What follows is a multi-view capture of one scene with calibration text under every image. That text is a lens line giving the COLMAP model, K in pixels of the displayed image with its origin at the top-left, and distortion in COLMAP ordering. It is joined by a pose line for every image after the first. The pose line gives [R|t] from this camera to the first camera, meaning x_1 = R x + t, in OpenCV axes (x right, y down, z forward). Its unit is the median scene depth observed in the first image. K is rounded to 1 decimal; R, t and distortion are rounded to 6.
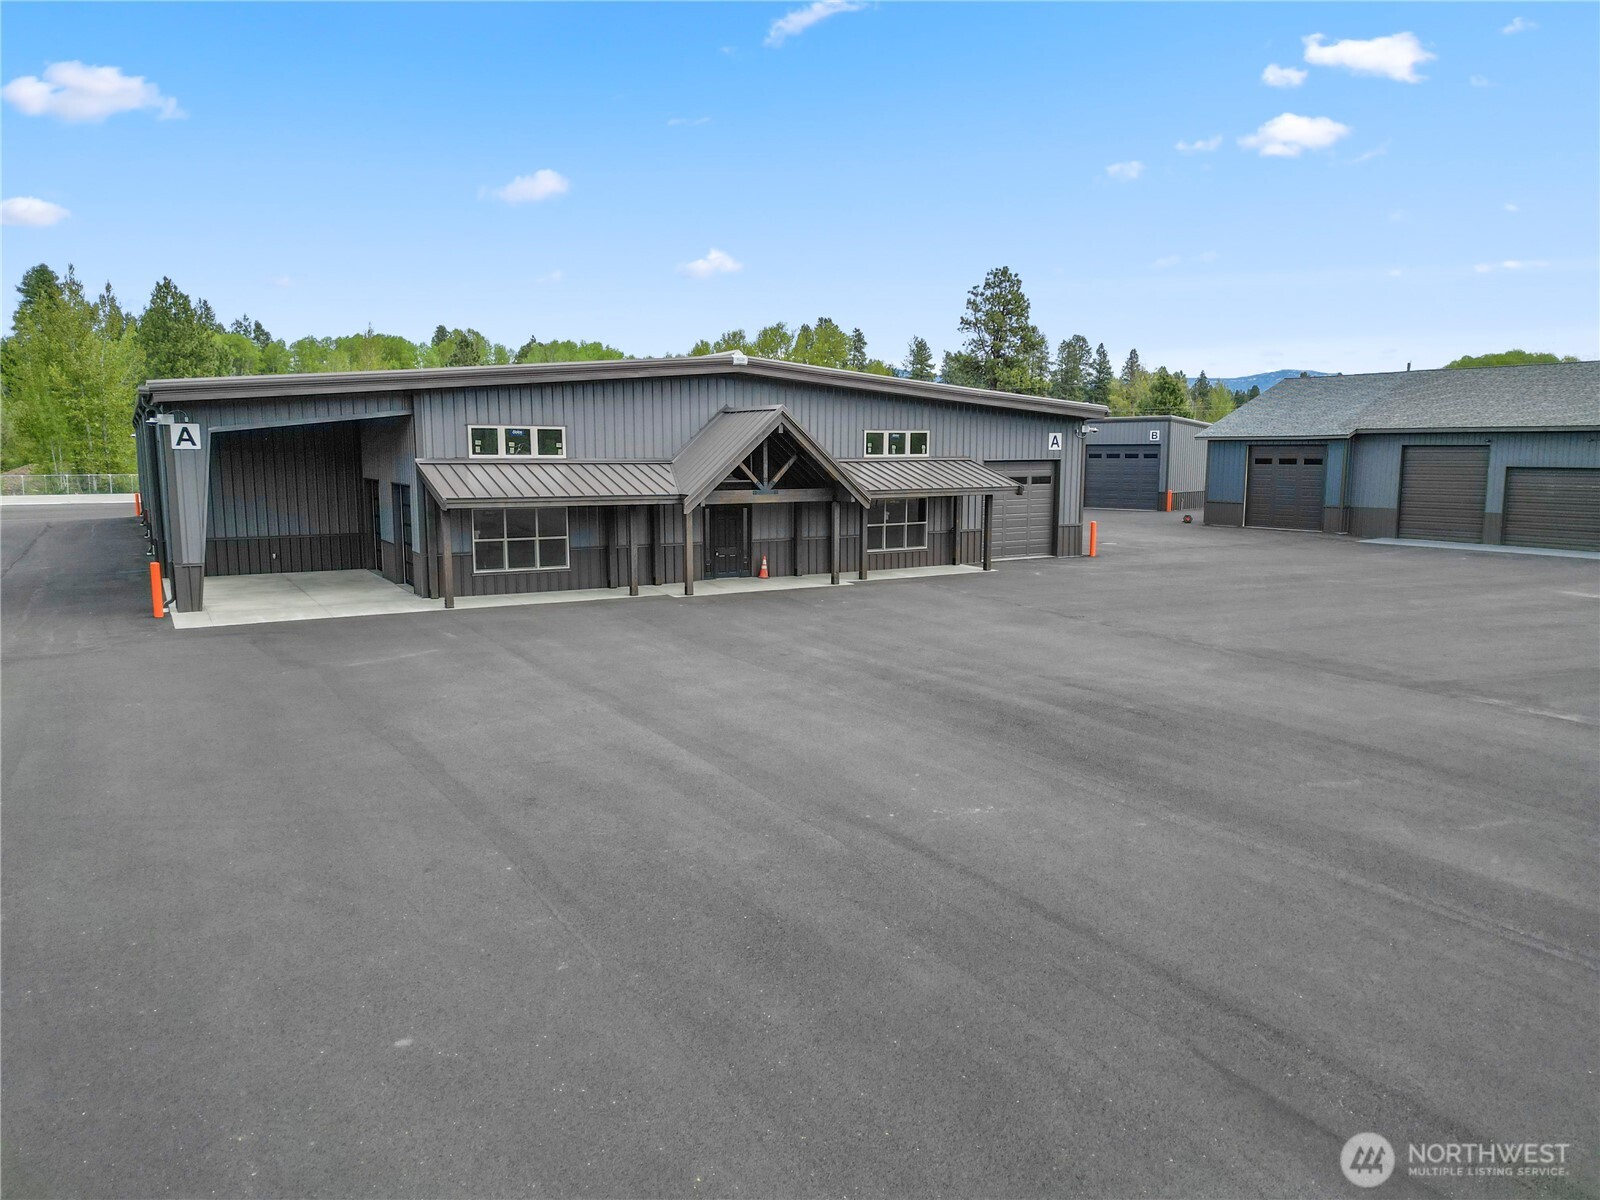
lens RADIAL K [[1116.5, 0, 806.1], [0, 1116.5, 629.9], [0, 0, 1]] dist [0.113437, -0.189098]
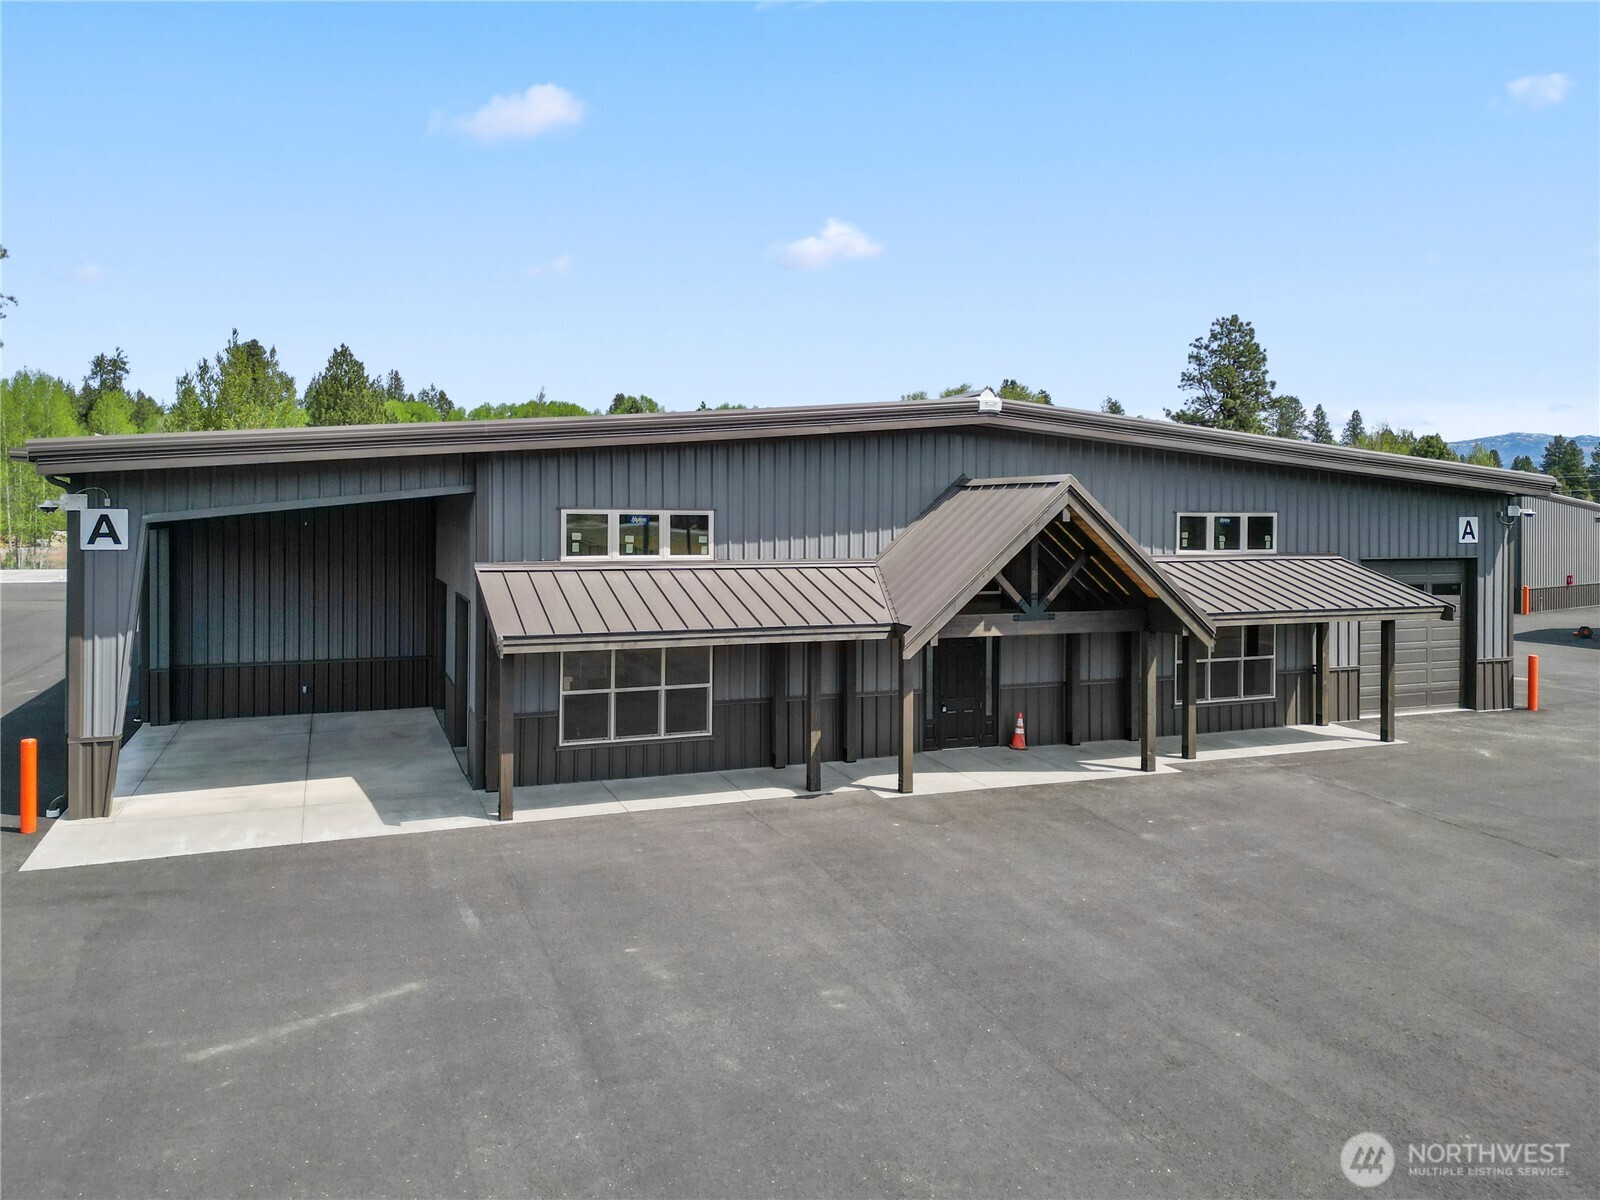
lens RADIAL K [[1139.7, 0, 800.0], [0, 1139.7, 600.0], [0, 0, 1]] dist [0.040786, -0.000281]
pose [[0.988321, 0.017180, -0.151416, -0.063252], [-0.029924, 0.996159, -0.082293, -0.072718], [0.149421, 0.085863, 0.985039, 0.350382]]
